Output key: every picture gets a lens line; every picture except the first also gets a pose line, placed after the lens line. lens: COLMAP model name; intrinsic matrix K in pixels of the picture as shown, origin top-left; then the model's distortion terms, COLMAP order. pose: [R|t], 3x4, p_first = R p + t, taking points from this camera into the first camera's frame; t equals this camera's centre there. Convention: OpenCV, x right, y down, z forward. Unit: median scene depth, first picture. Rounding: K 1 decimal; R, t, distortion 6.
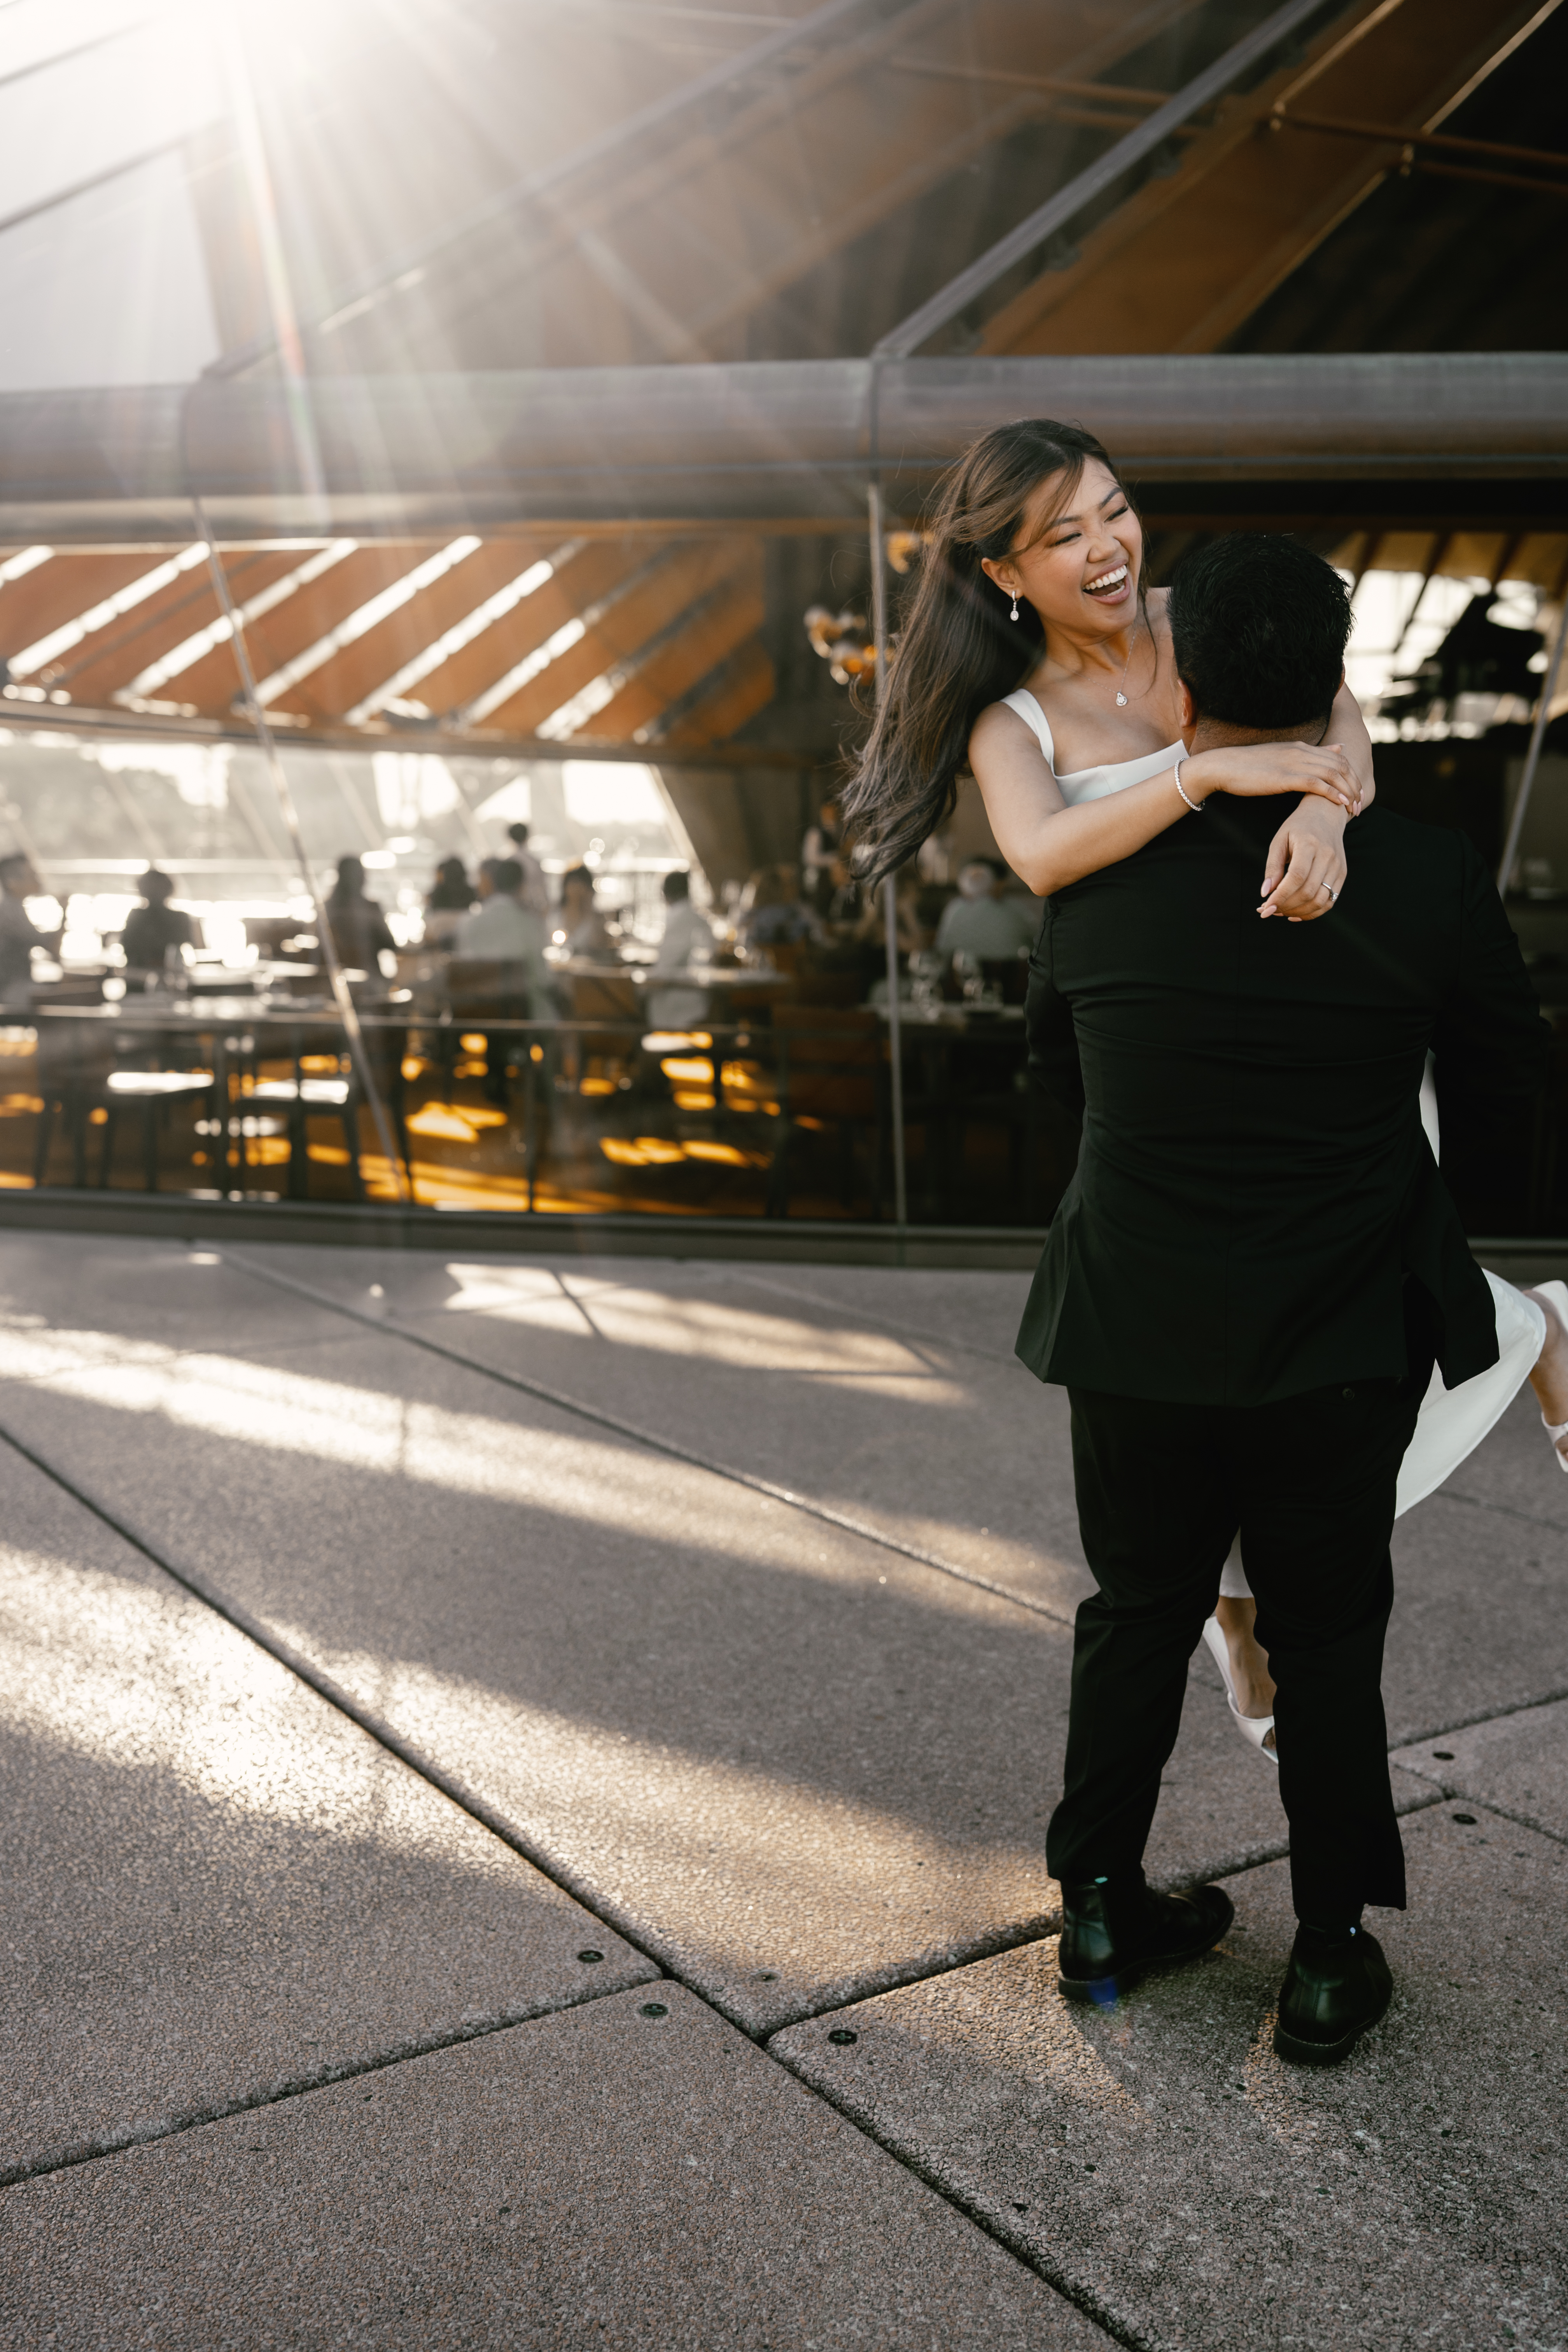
lens RADIAL K [[2326.0, 0, 794.2], [0, 2326.0, 1172.1], [0, 0, 1]] dist [0.001290, 0.009256]
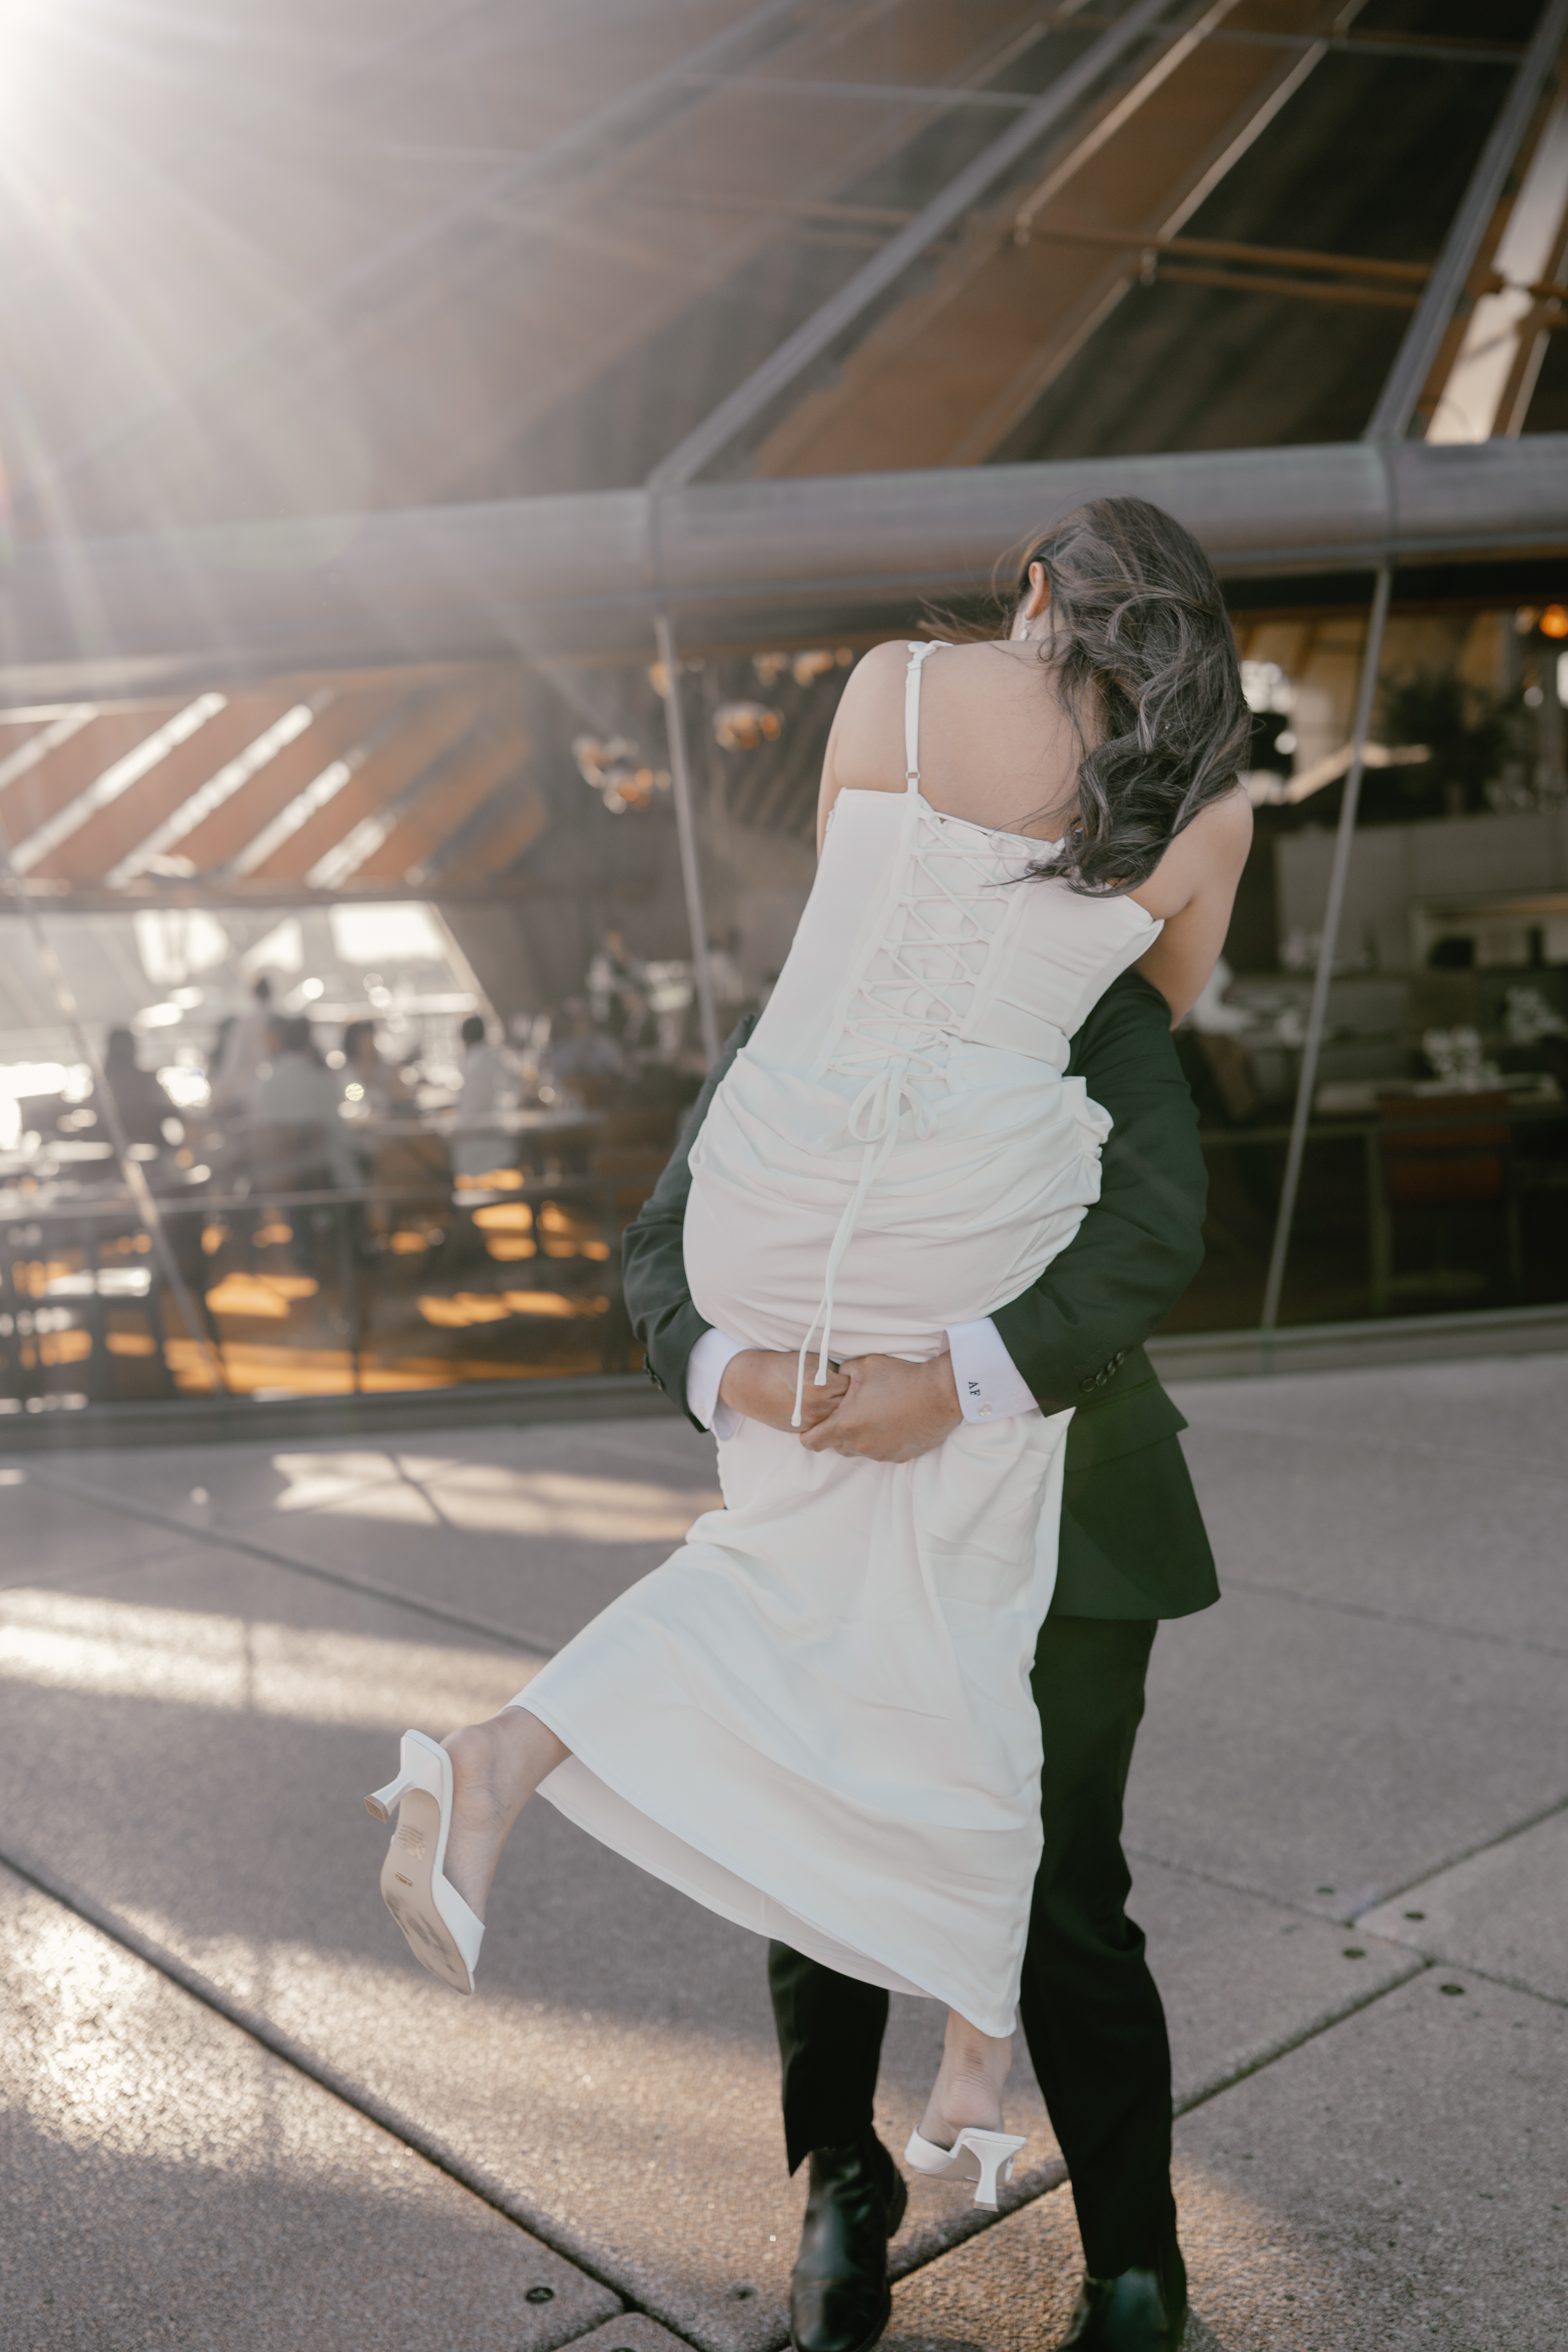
lens RADIAL K [[2316.4, 0, 853.3], [0, 2316.4, 1178.6], [0, 0, 1]] dist [0.007054, 0.002139]
pose [[0.989780, -0.087715, 0.112434, -0.024193], [0.092546, 0.994964, -0.038484, -0.029628], [-0.108492, 0.048496, 0.992914, 0.071635]]
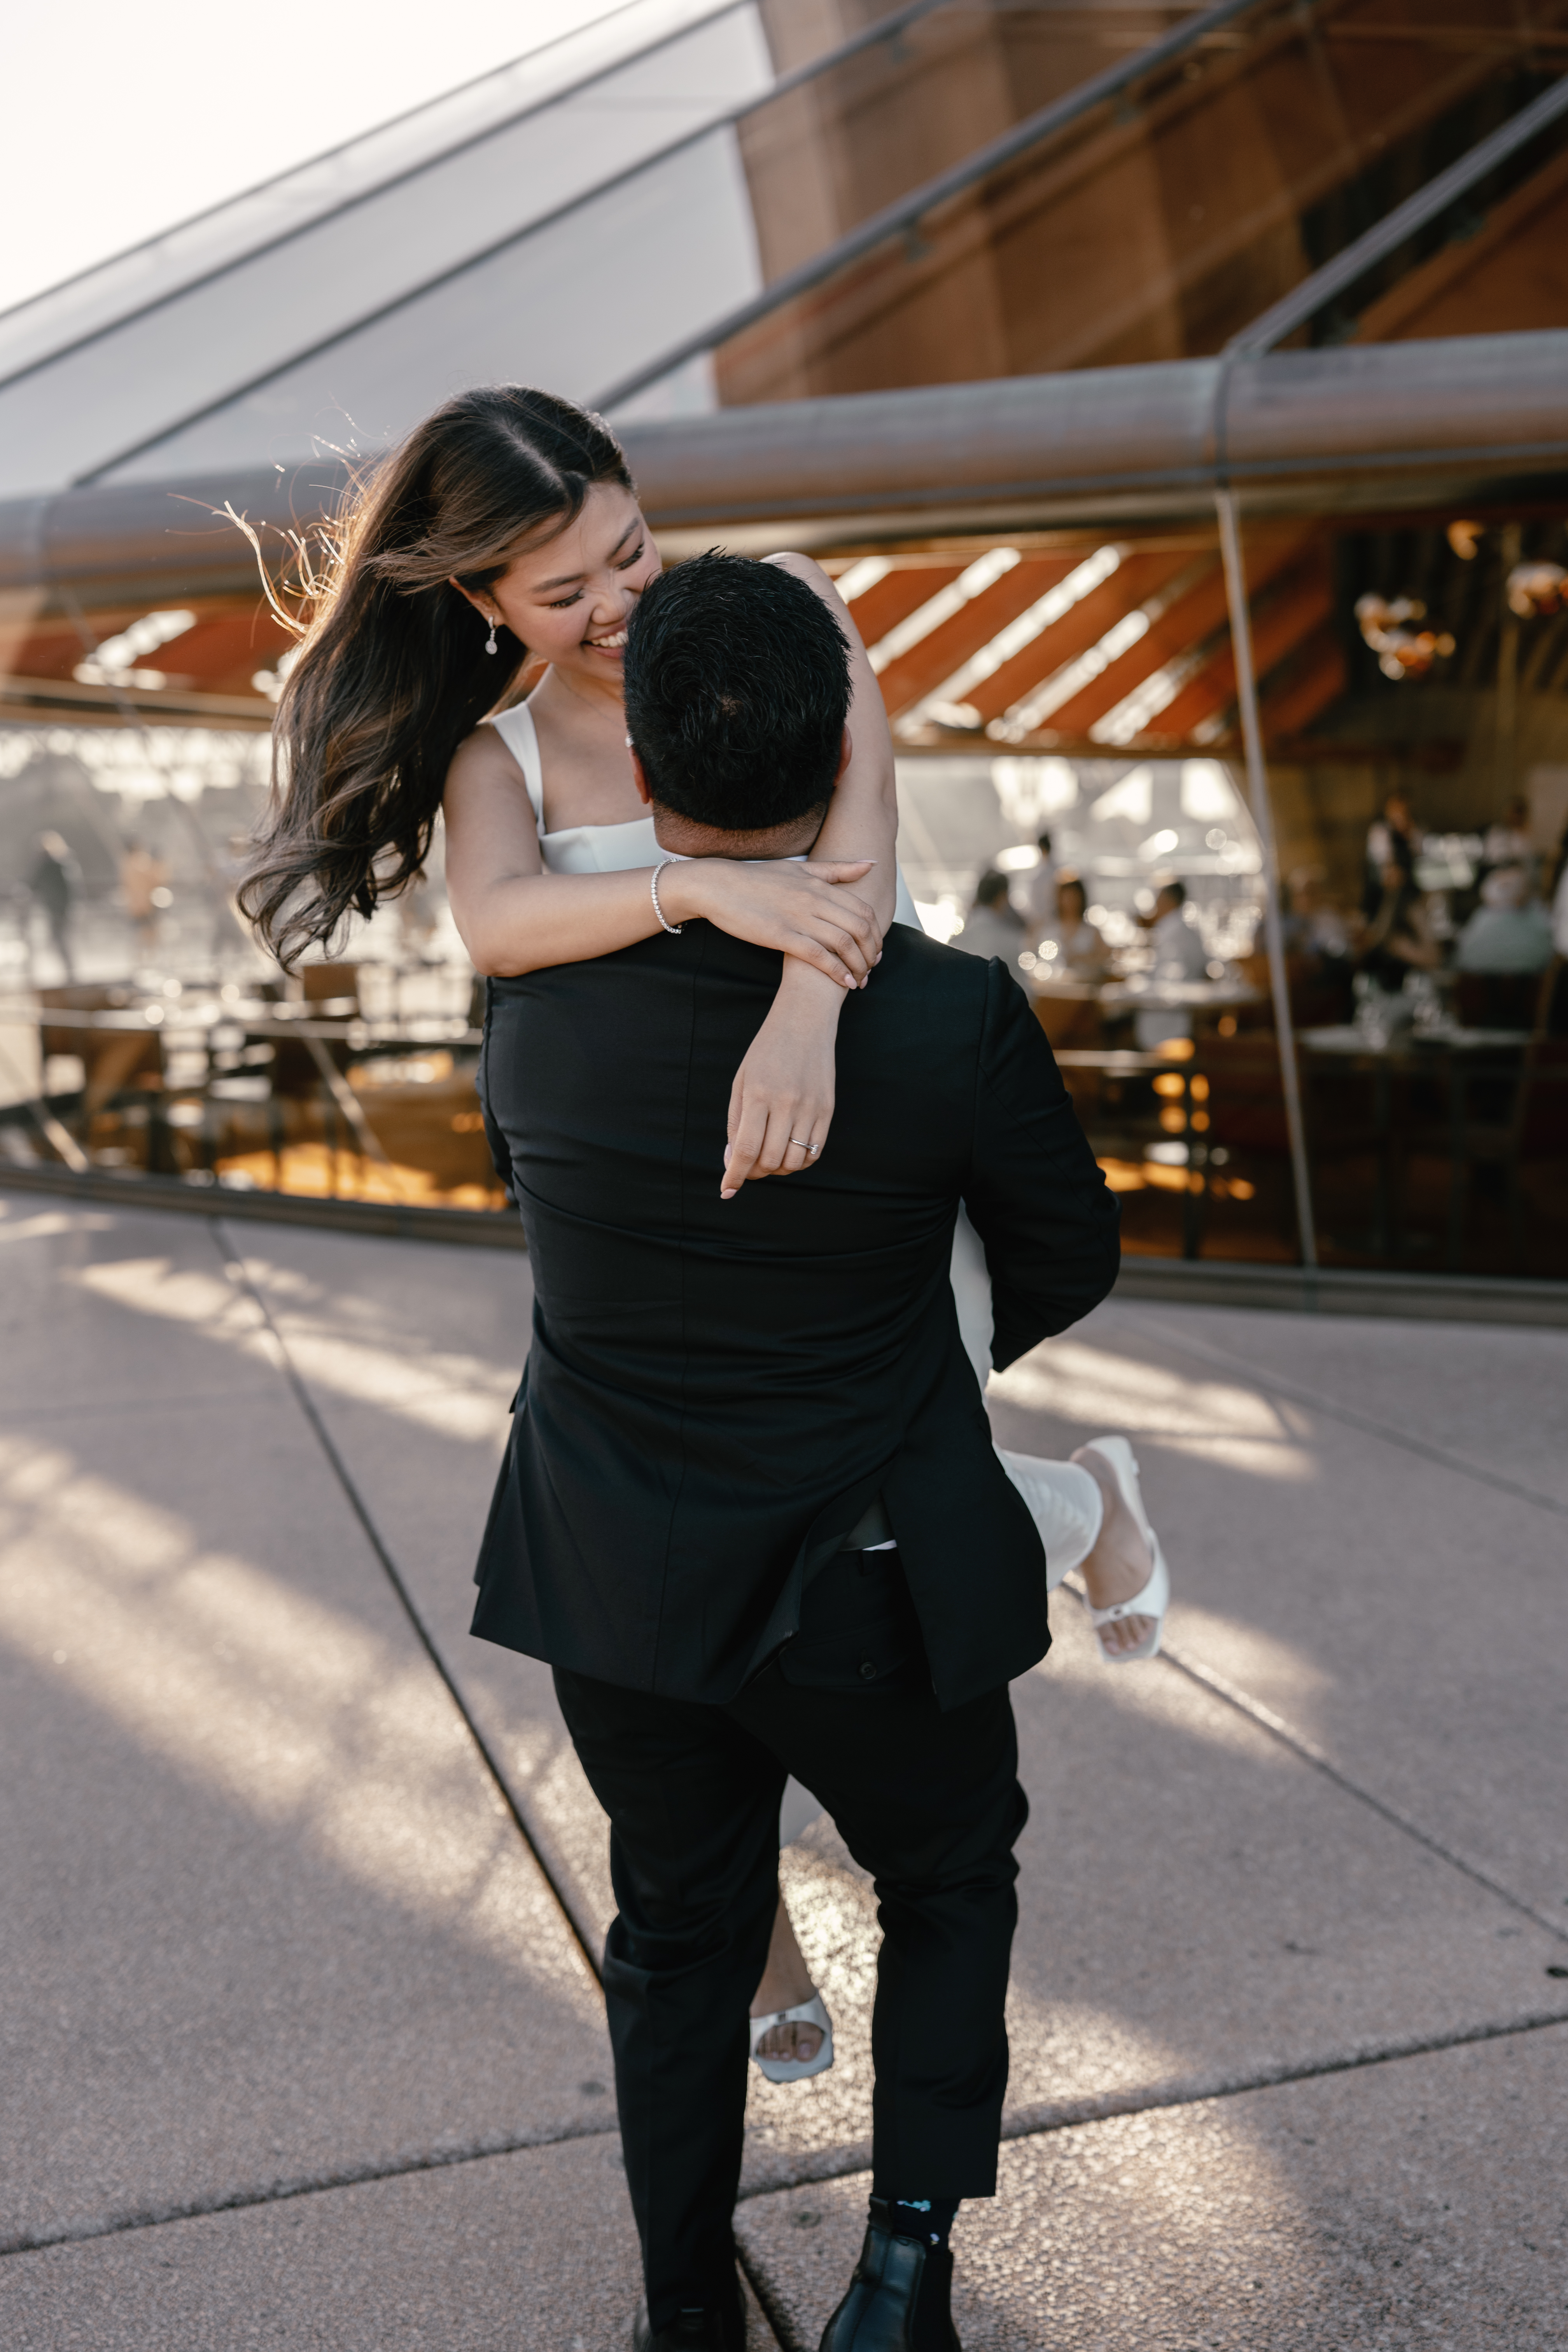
lens RADIAL K [[2326.0, 0, 794.2], [0, 2326.0, 1172.1], [0, 0, 1]] dist [0.001290, 0.009256]
pose [[0.964820, 0.017722, -0.262314, 0.180877], [-0.017020, 0.999843, 0.004946, -0.035355], [0.262360, -0.000308, 0.964970, 0.074221]]
